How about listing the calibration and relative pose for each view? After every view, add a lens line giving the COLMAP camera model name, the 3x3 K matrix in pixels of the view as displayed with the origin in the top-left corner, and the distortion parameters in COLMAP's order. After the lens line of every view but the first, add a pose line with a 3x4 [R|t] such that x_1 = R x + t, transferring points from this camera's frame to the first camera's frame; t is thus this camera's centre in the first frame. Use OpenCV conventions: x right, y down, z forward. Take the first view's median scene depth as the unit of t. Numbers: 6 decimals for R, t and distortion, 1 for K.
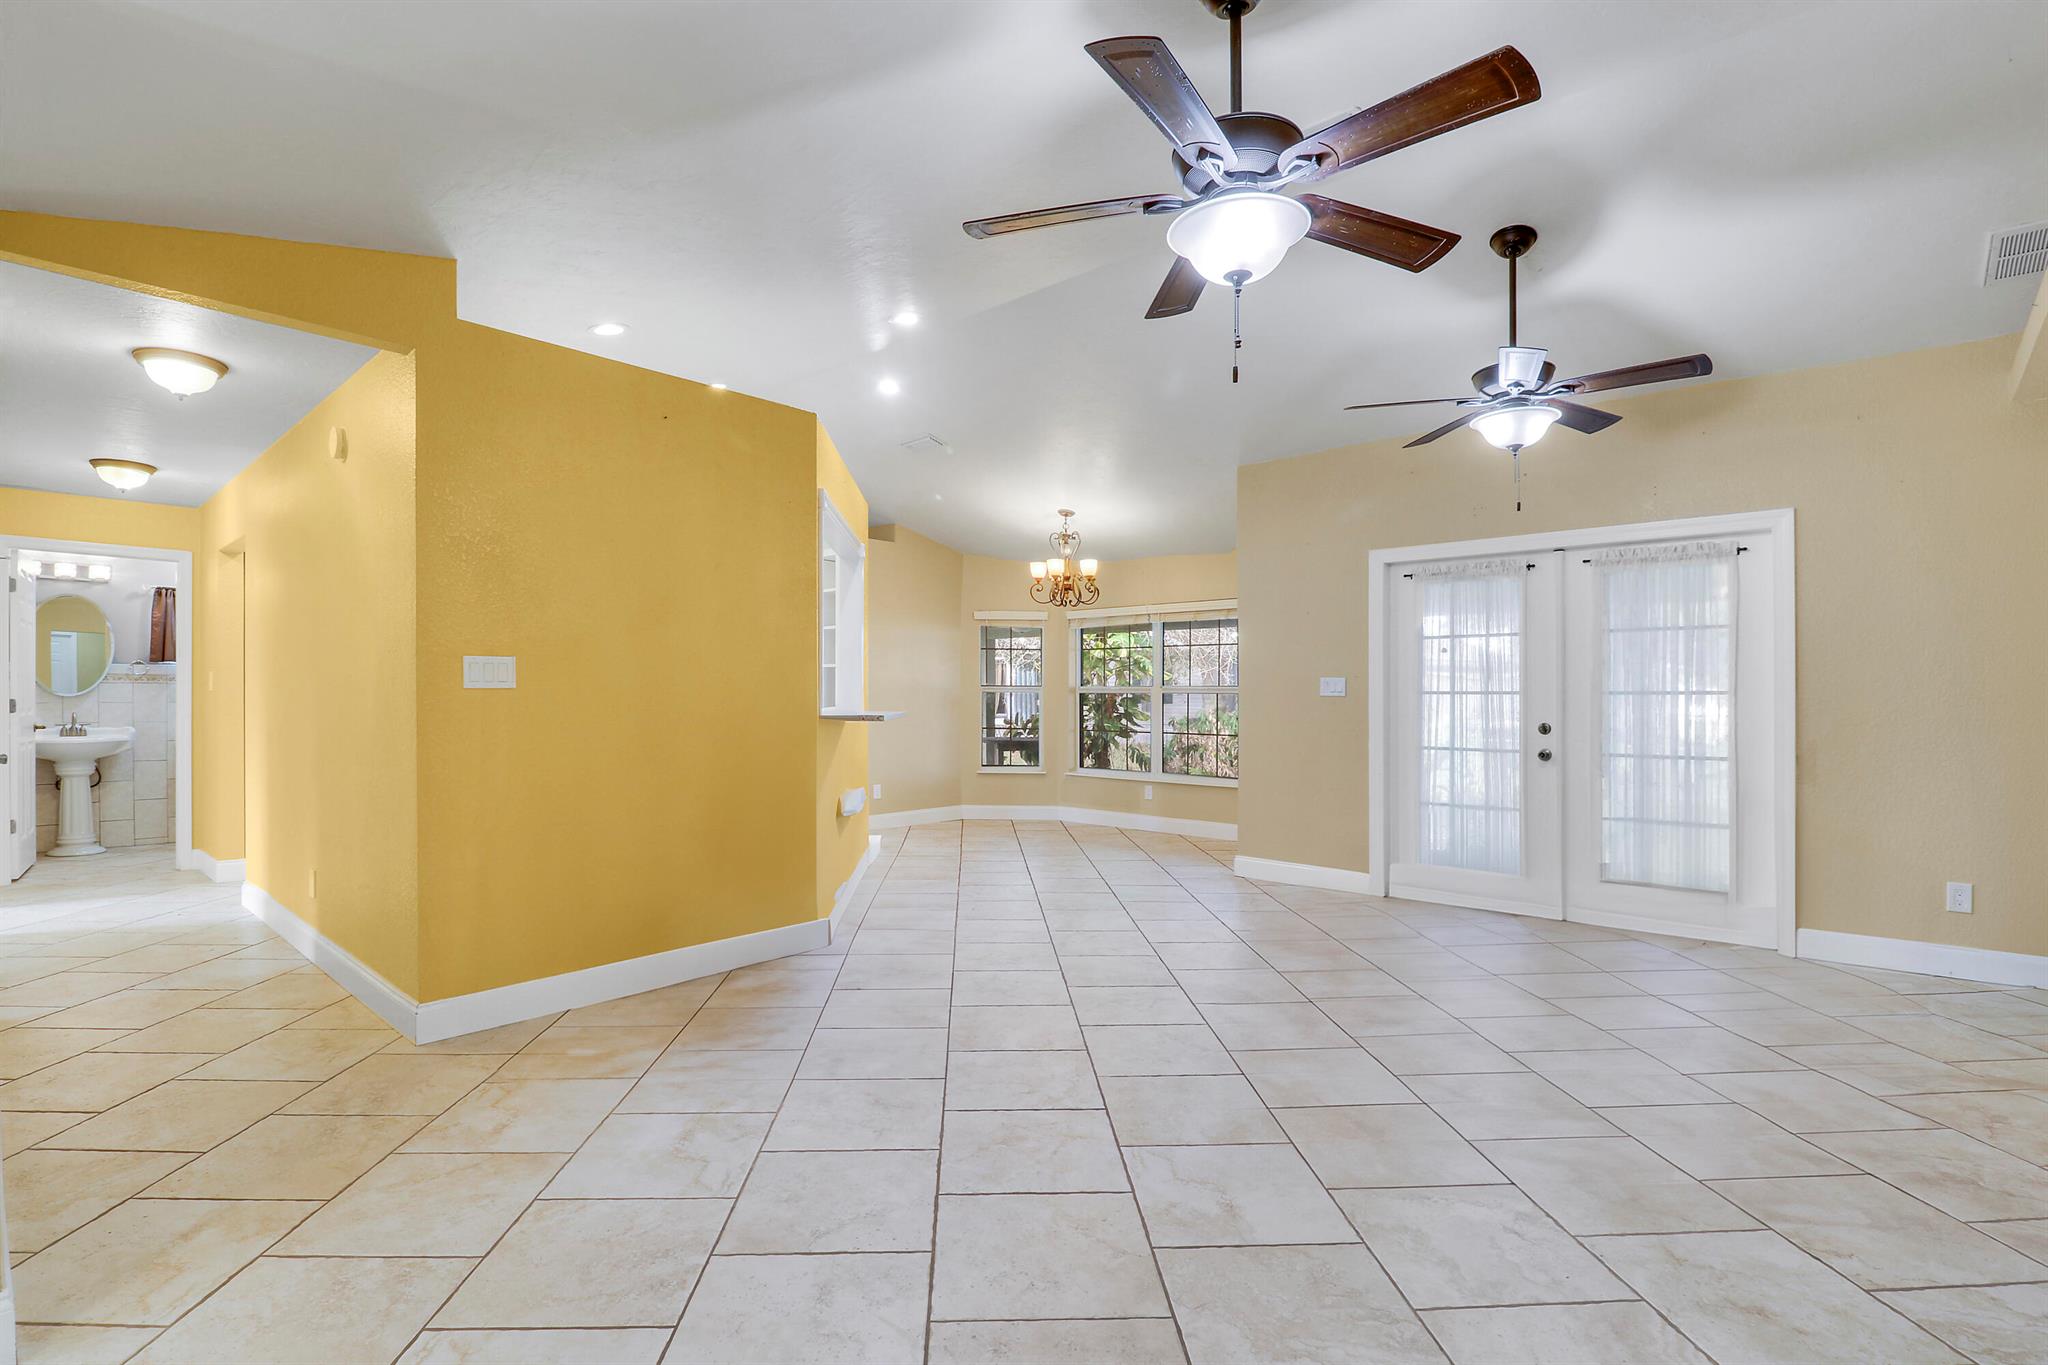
lens RADIAL K [[941.7, 0, 1007.4], [0, 941.7, 687.2], [0, 0, 1]] dist [-0.002937, -0.000753]
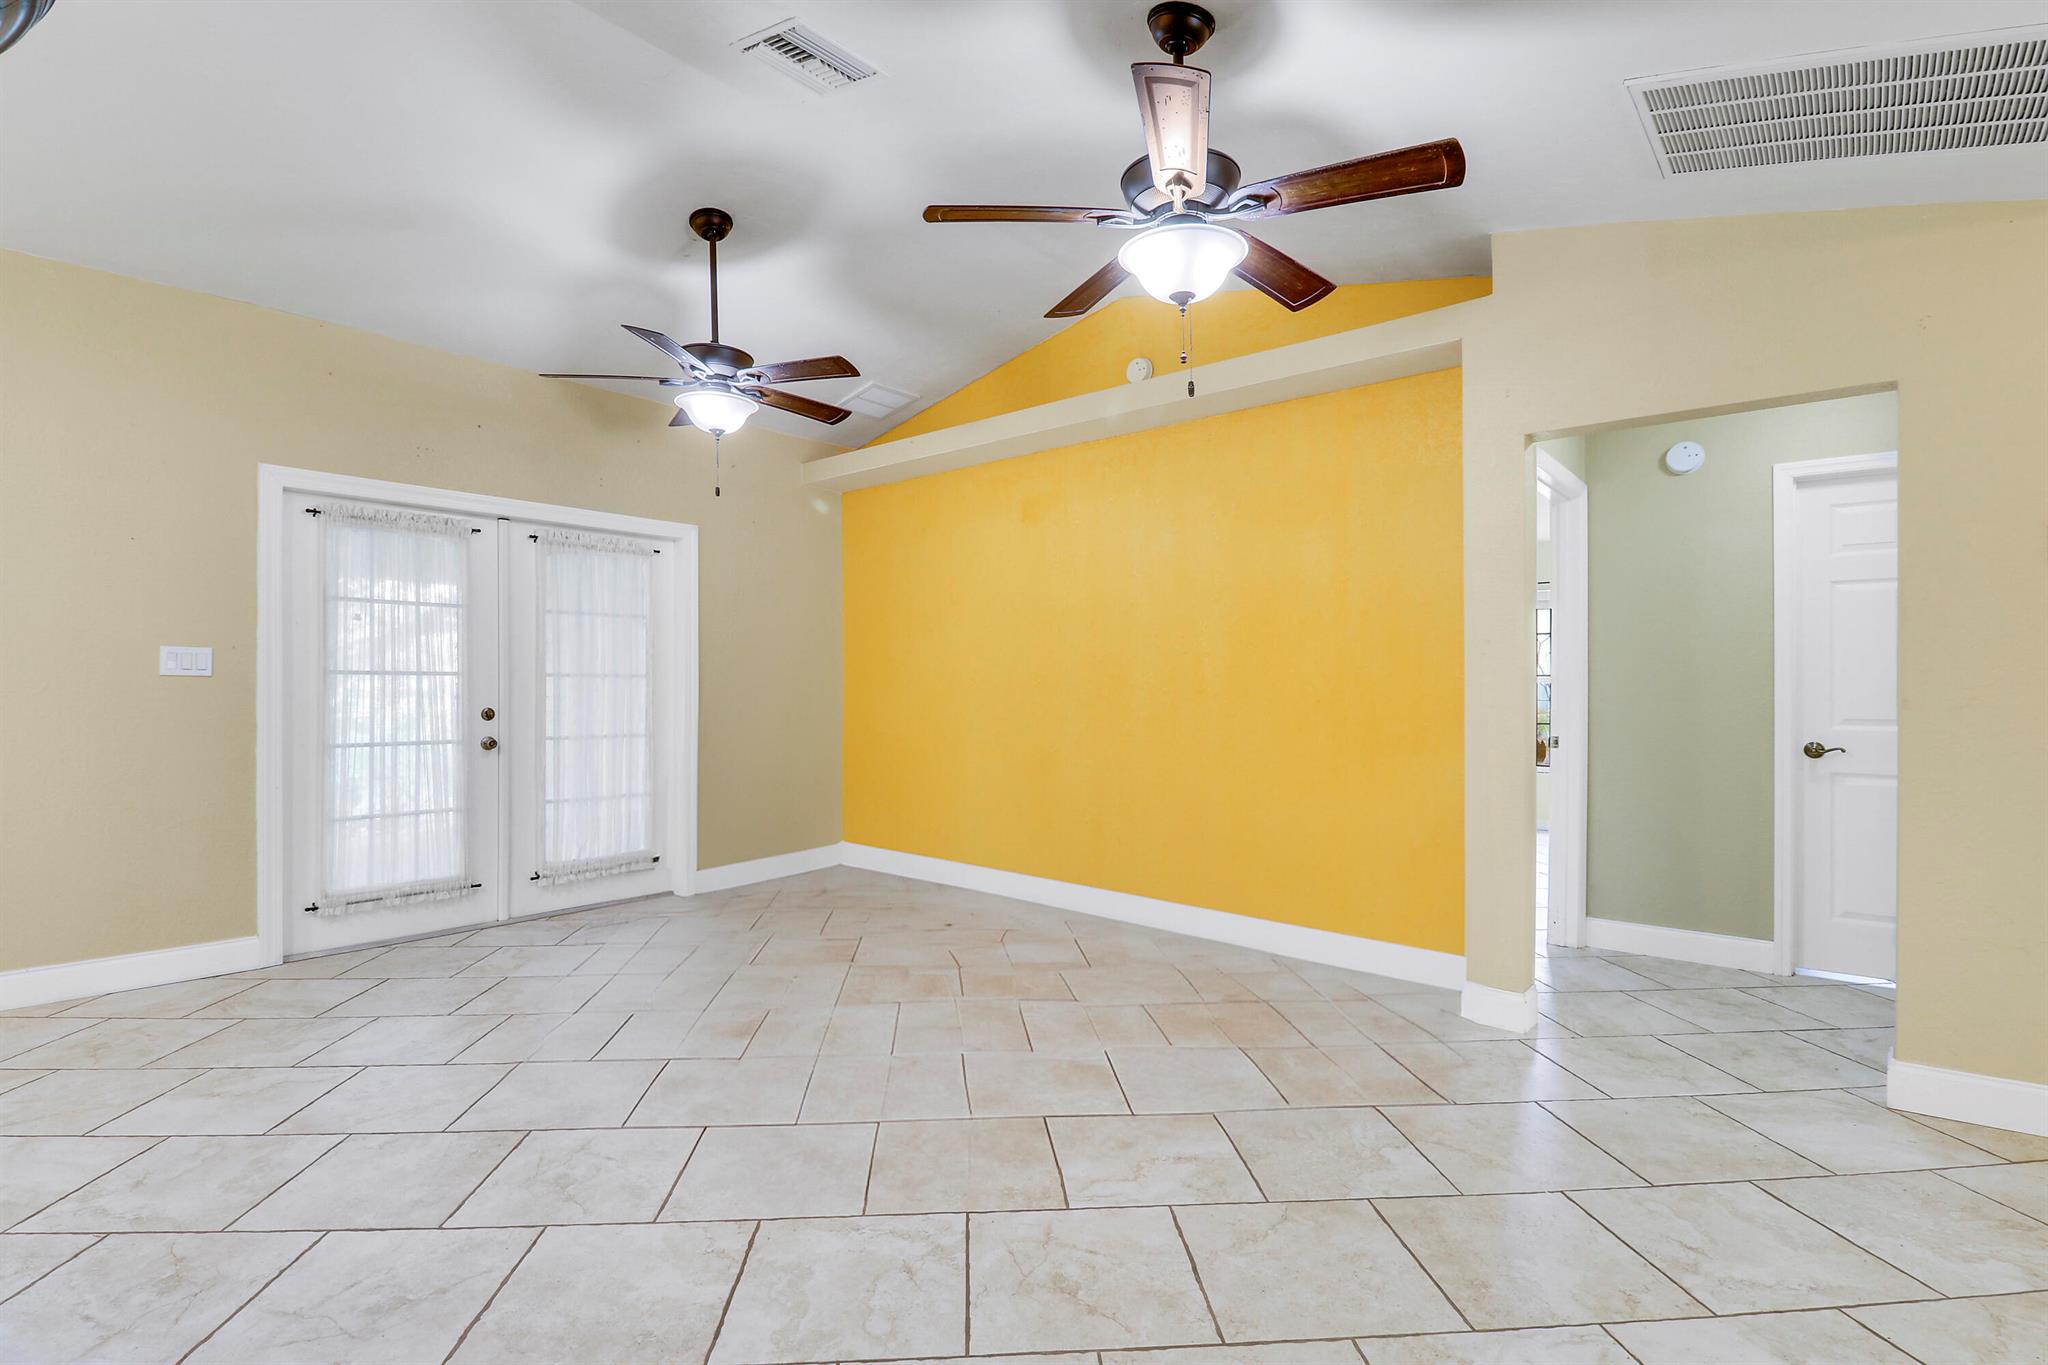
lens RADIAL K [[978.1, 0, 1010.6], [0, 978.1, 683.3], [0, 0, 1]] dist [-0.003921, -0.001371]
pose [[-0.029043, -0.002682, 0.999575, -0.350173], [-0.018996, 0.999817, 0.002131, 0.002668], [-0.999398, -0.018926, -0.029089, 0.493206]]
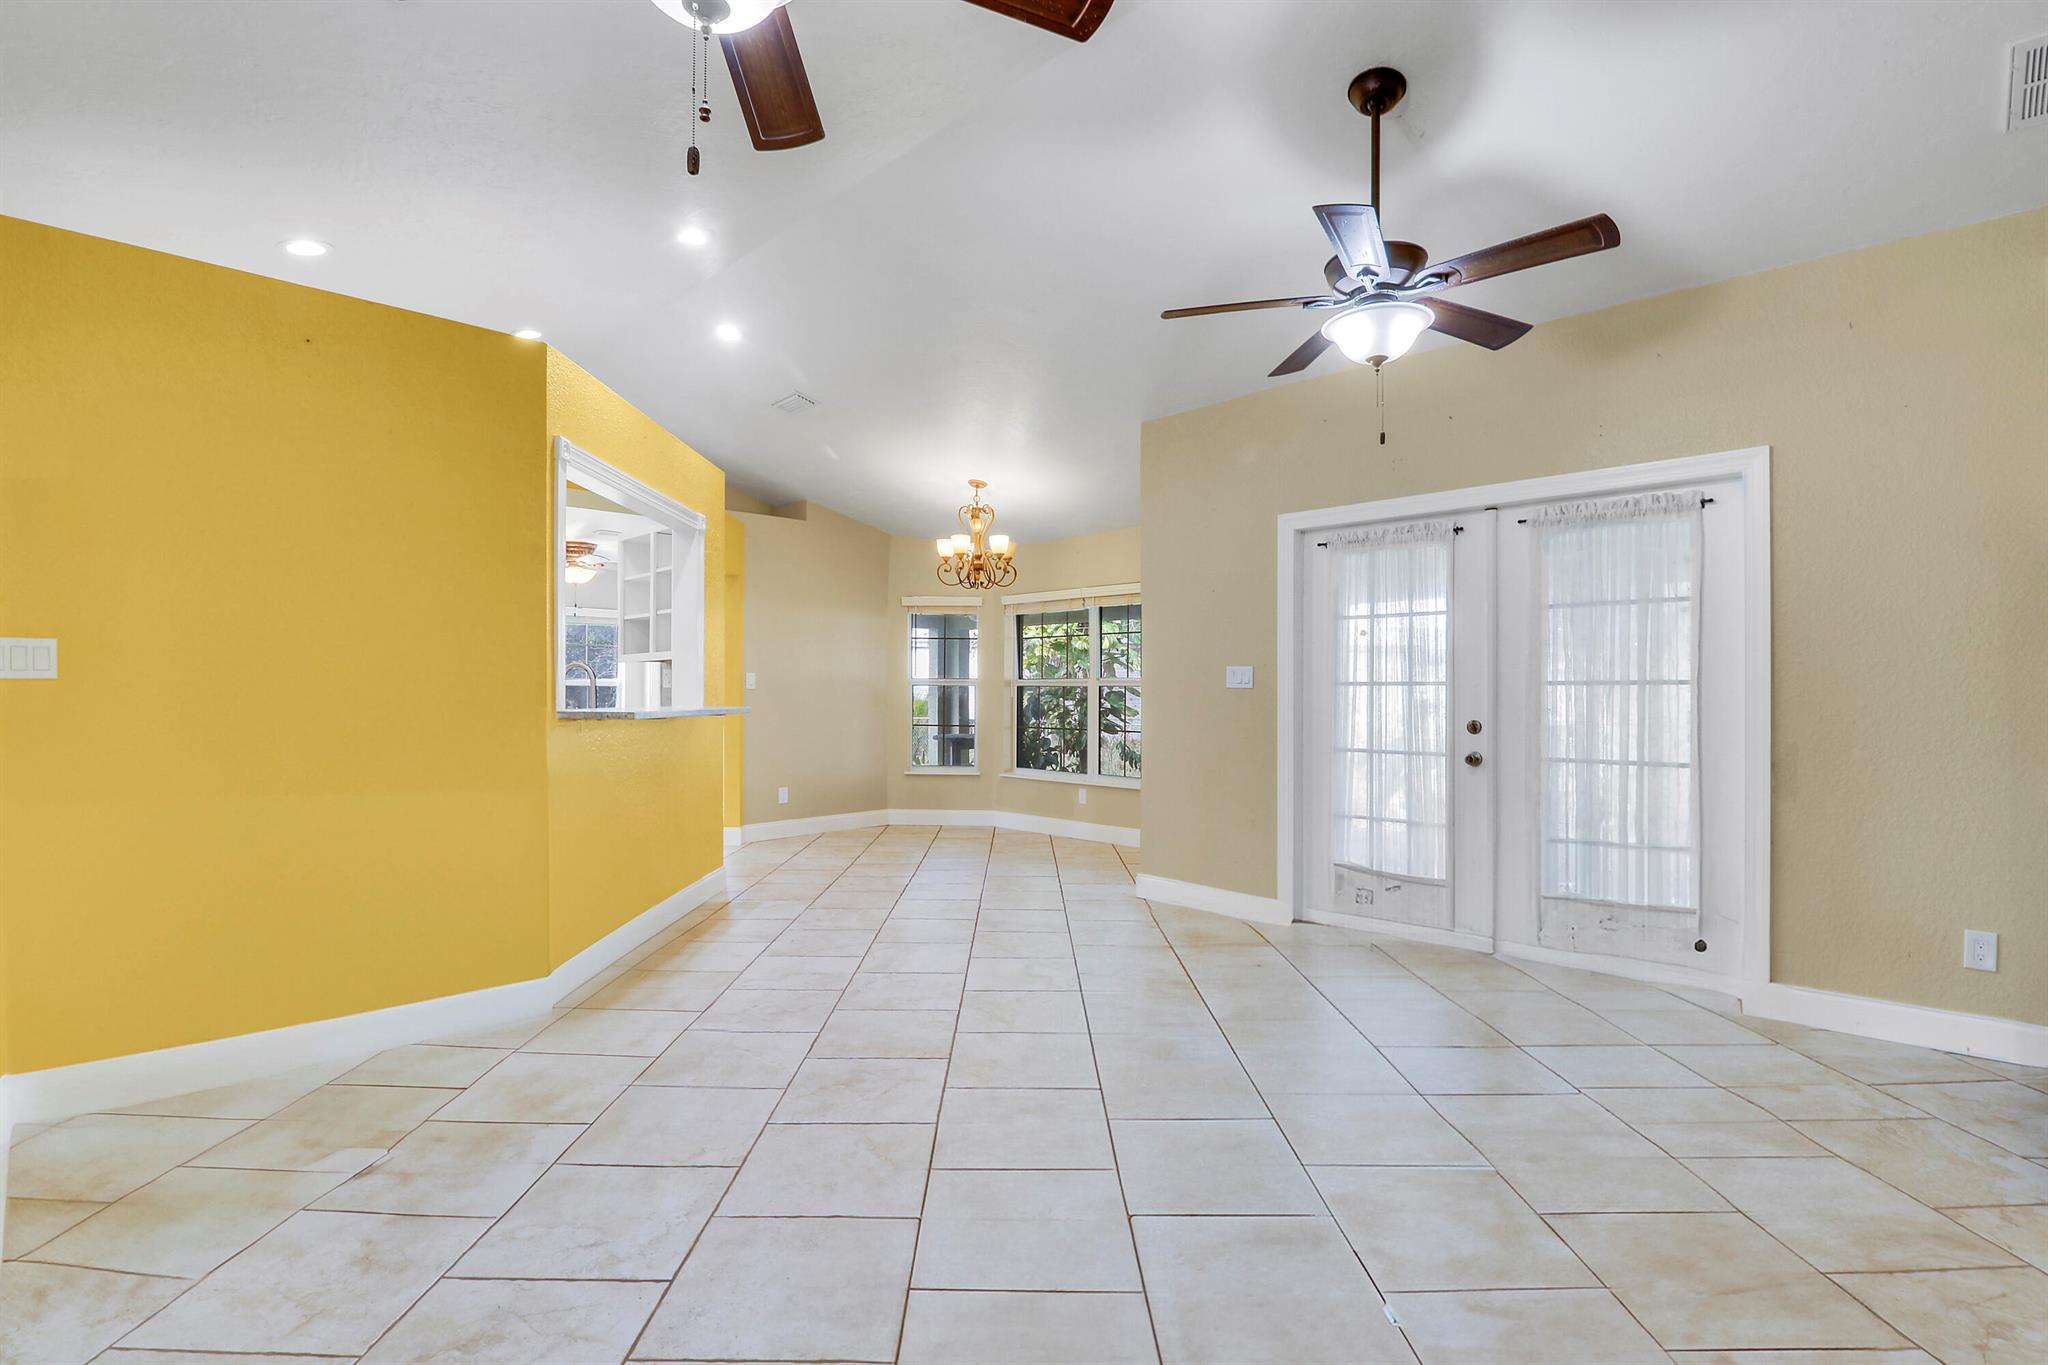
lens RADIAL K [[939.0, 0, 1024.0], [0, 939.0, 684.0], [0, 0, 1]] dist [-0.003478, -0.001843]
pose [[0.999440, -0.001965, -0.033398, 0.192177], [0.002040, 0.999995, 0.002224, 0.003615], [0.033394, -0.002291, 0.999440, 0.158149]]
